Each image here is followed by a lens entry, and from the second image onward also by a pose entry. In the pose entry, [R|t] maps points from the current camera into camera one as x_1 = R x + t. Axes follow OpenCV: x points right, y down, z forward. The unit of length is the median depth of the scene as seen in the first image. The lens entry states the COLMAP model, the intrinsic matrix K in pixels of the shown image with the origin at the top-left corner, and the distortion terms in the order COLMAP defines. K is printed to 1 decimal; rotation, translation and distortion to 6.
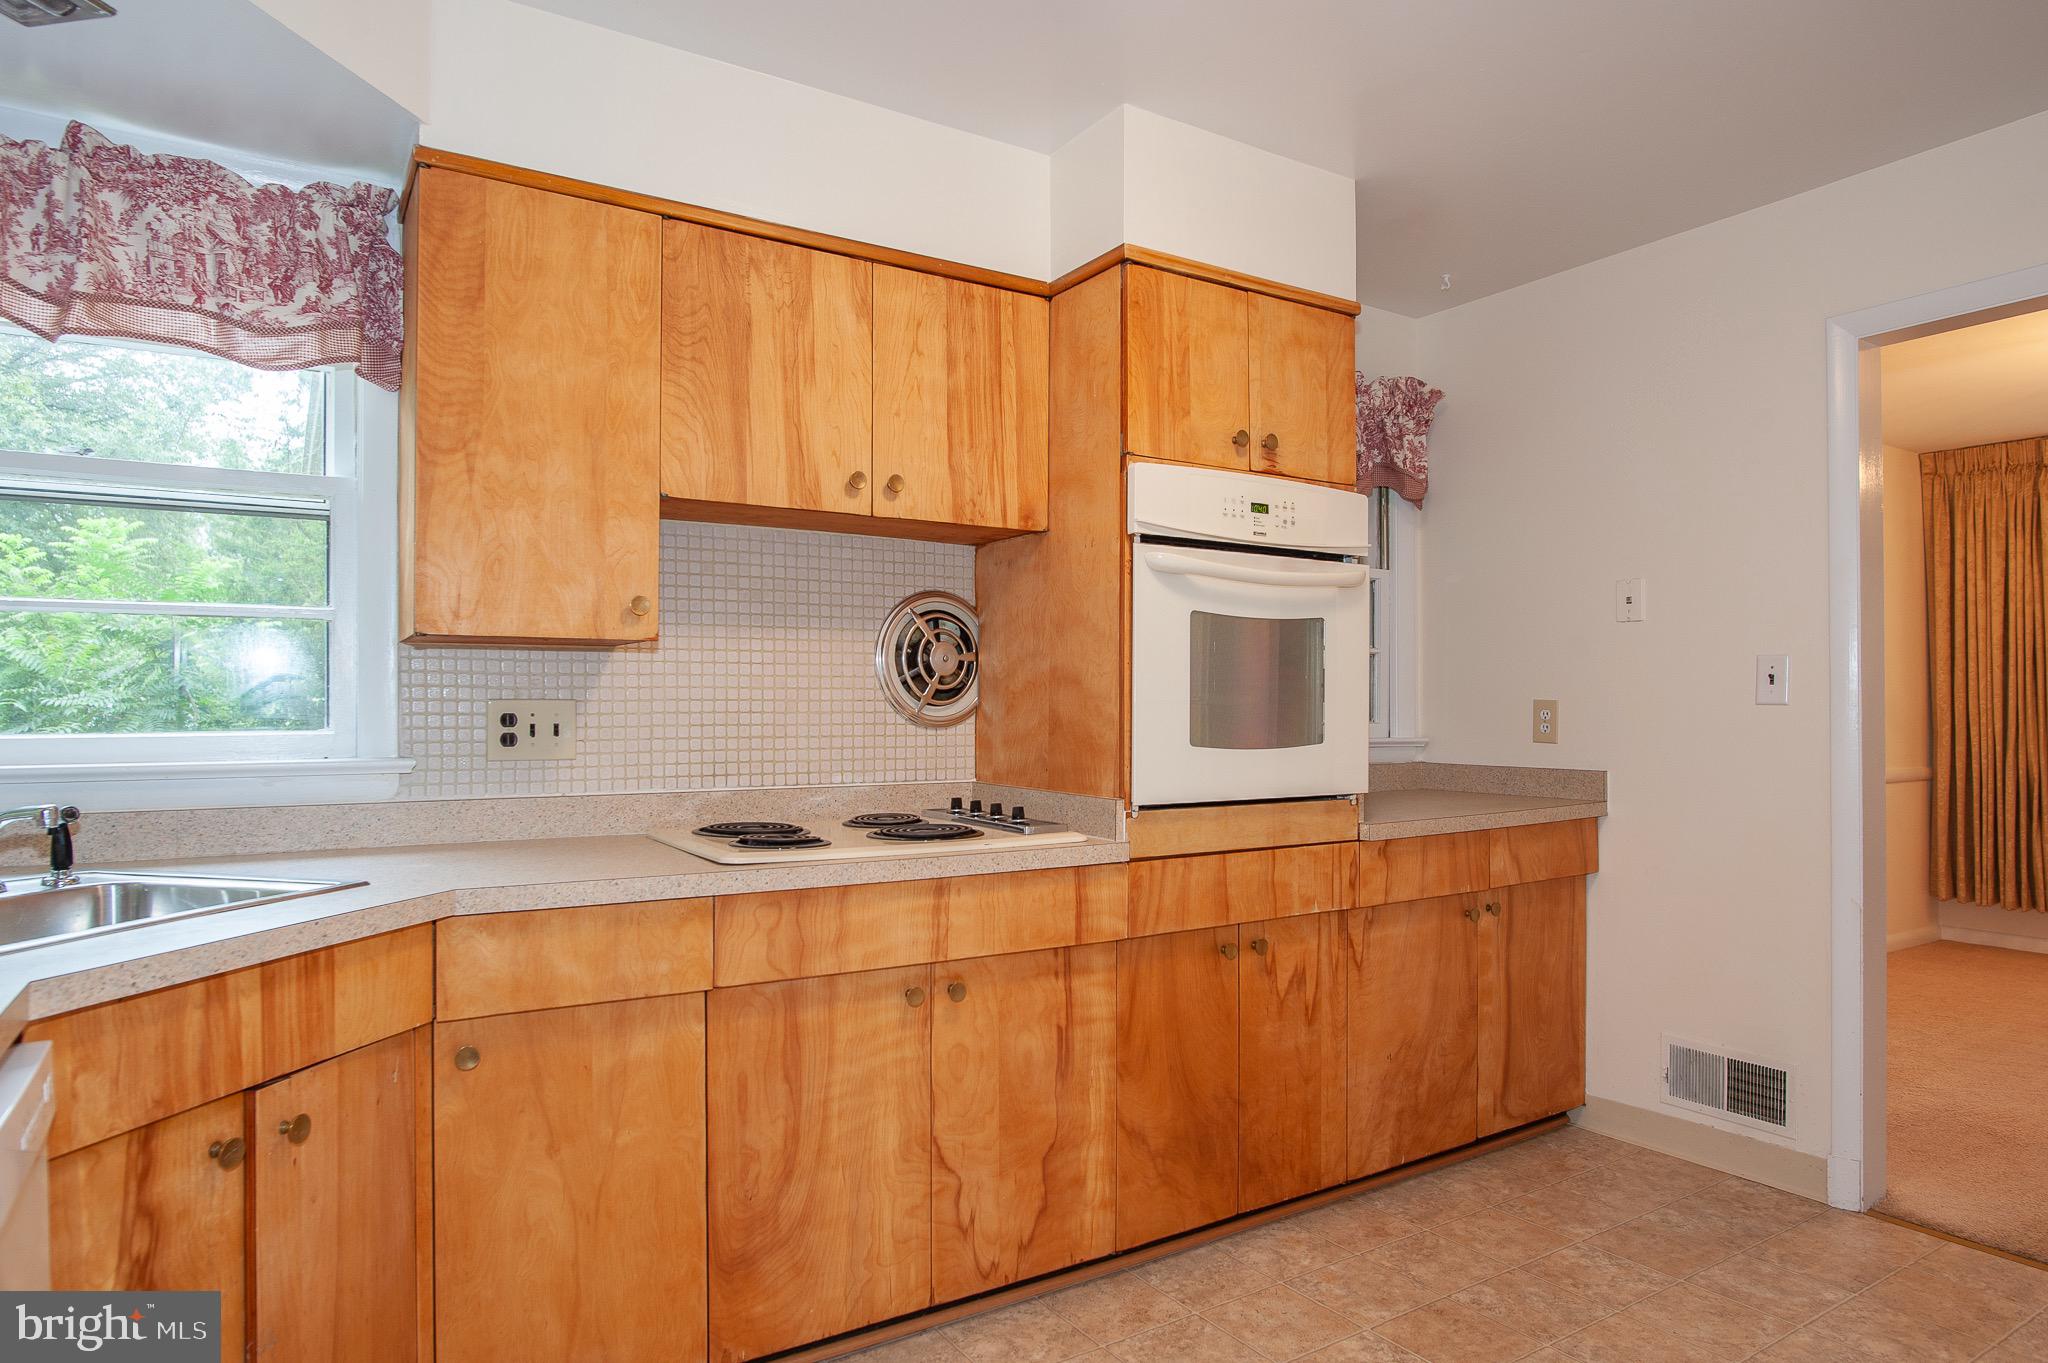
lens RADIAL K [[1192.5, 0, 1021.5], [0, 1192.5, 689.7], [0, 0, 1]] dist [-0.032113, 0.000033]
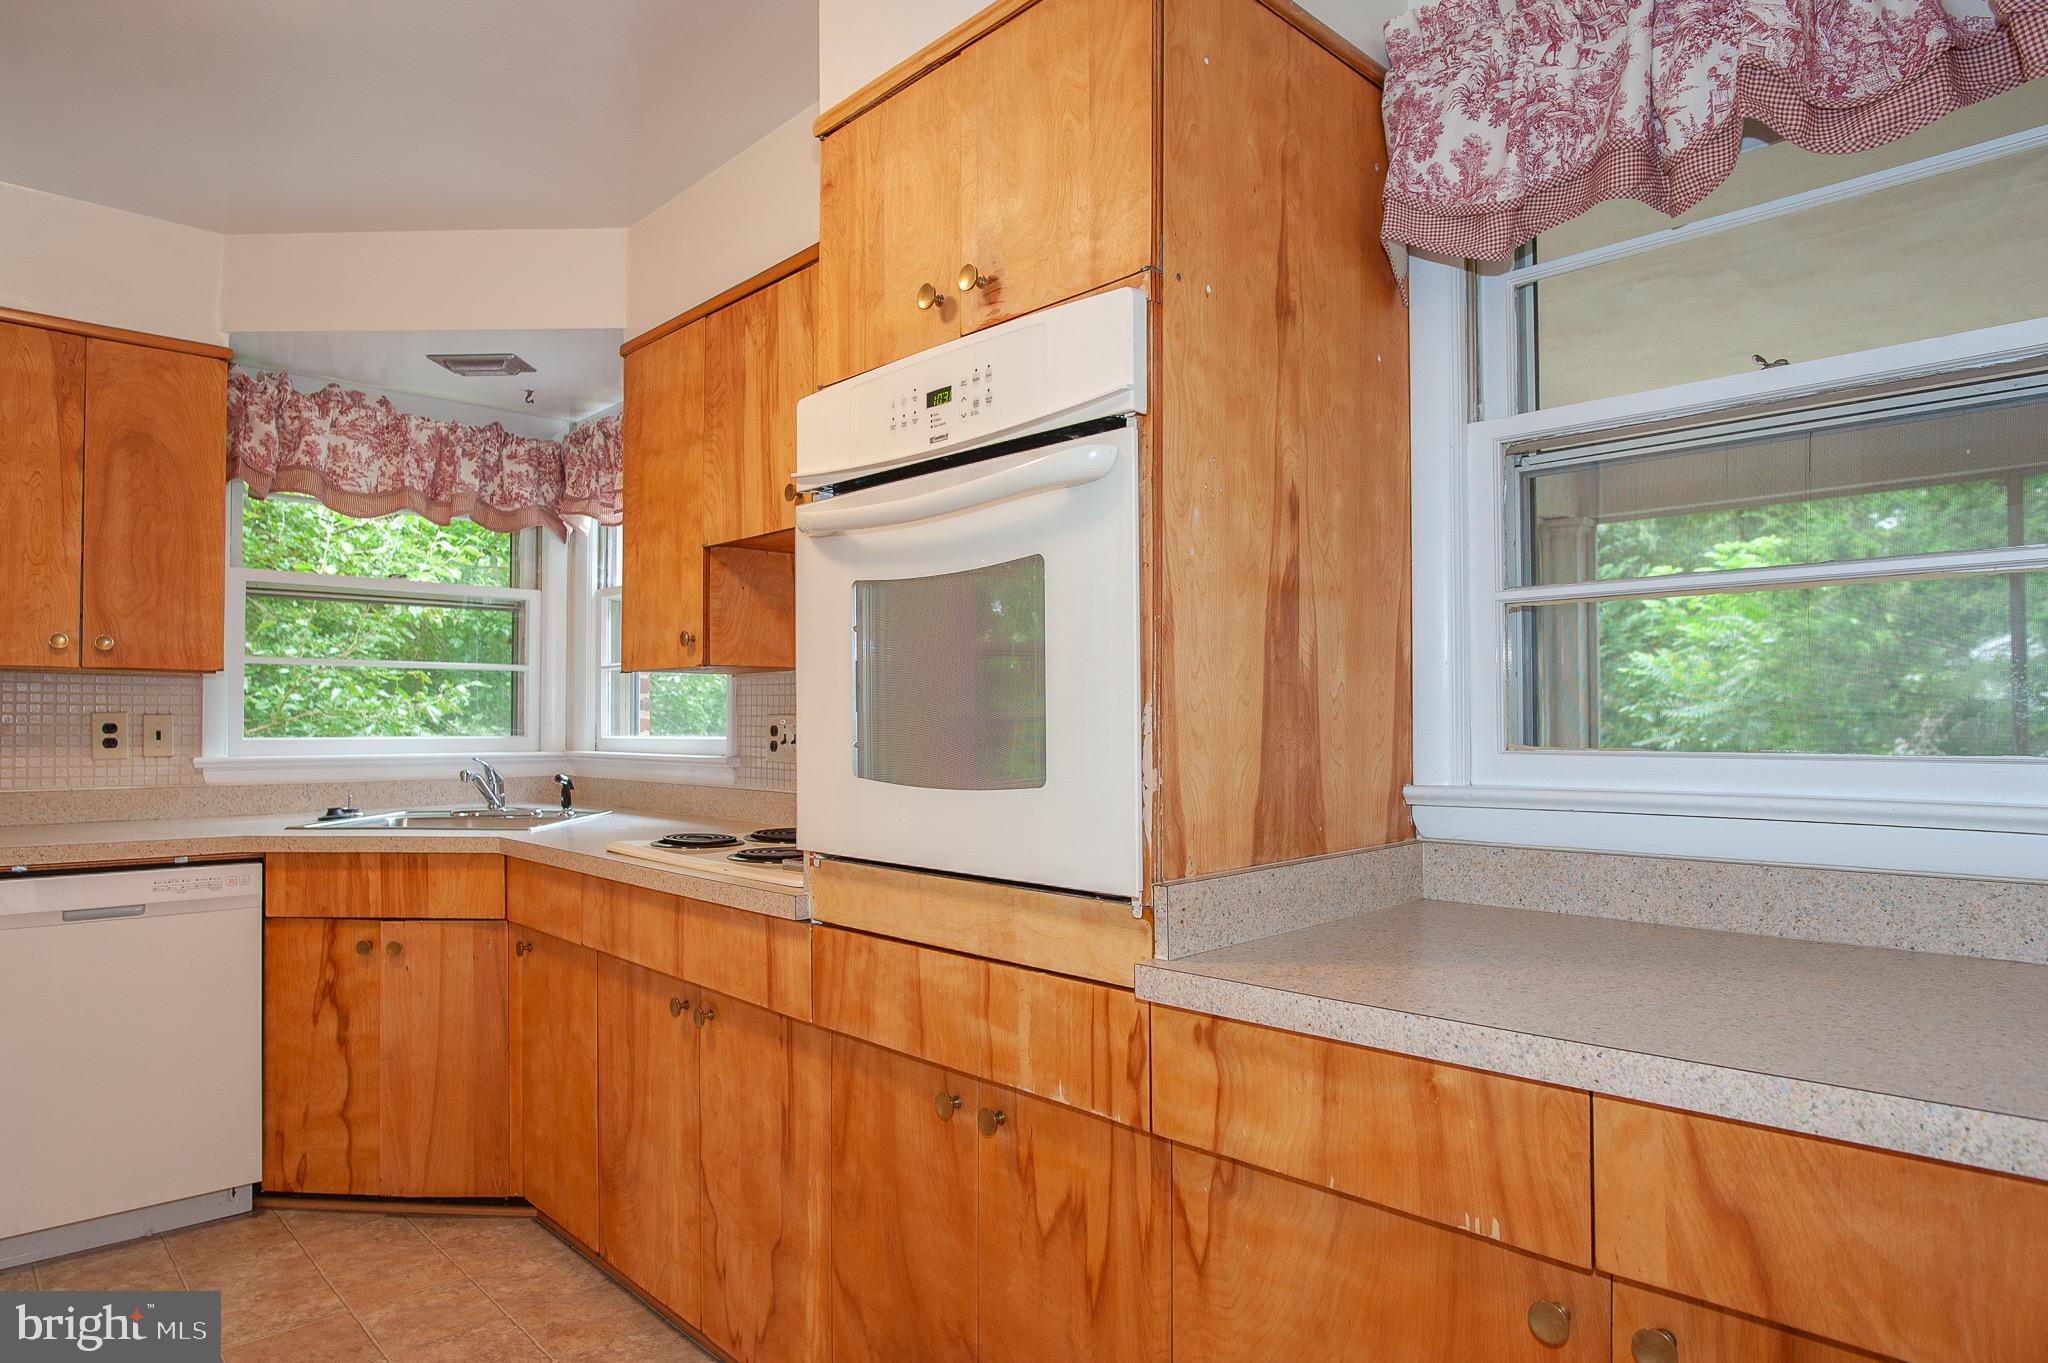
lens RADIAL K [[1192.5, 0, 1021.8], [0, 1192.5, 697.6], [0, 0, 1]] dist [-0.032113, 0.000033]
pose [[0.195757, -0.019313, -0.980462, 0.868713], [0.016084, 0.999735, -0.016481, 0.014478], [0.980521, -0.012544, 0.196016, 0.988245]]
